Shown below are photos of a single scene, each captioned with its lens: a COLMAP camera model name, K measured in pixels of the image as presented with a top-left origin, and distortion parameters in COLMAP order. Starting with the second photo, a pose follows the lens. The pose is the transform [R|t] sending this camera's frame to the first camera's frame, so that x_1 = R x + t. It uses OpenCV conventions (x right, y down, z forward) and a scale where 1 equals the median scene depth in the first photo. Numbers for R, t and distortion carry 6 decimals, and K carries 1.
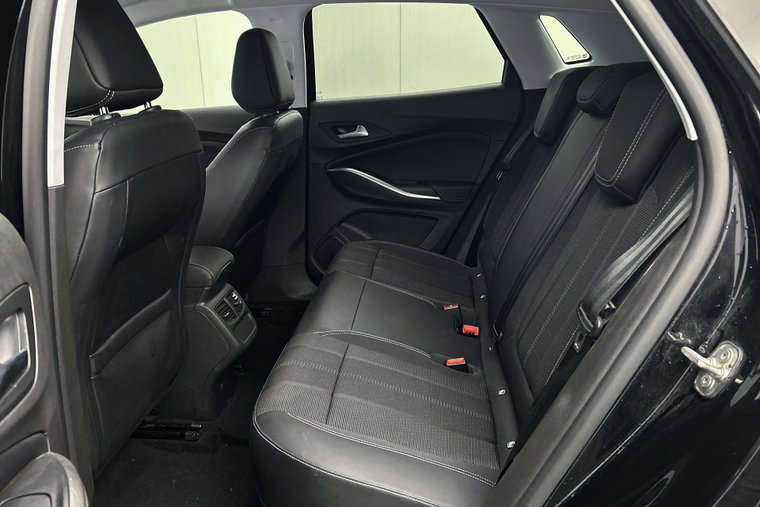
lens RADIAL K [[568.4, 0, 386.7], [0, 568.4, 251.1], [0, 0, 1]] dist [0.069985, -0.093946]
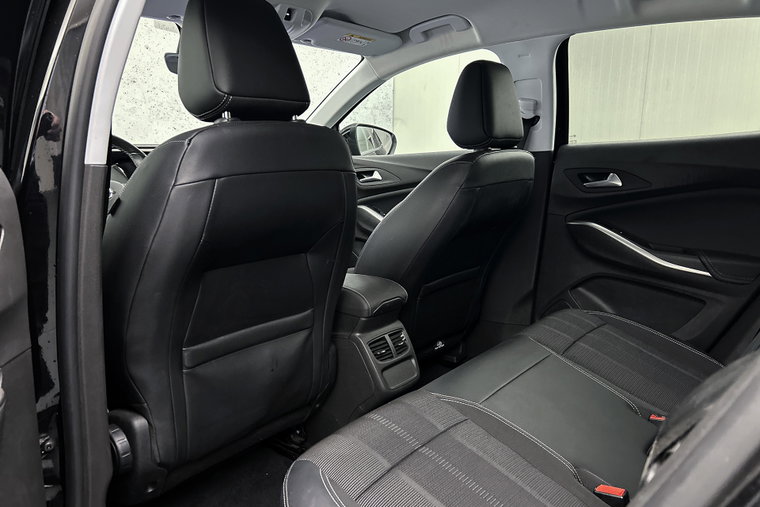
lens RADIAL K [[568.4, 0, 386.7], [0, 568.4, 251.1], [0, 0, 1]] dist [0.069985, -0.093946]
pose [[0.825703, 0.127608, -0.549482, 0.159731], [-0.189274, 0.980282, -0.056766, 0.000066], [0.531403, 0.150875, 0.833575, 0.151343]]
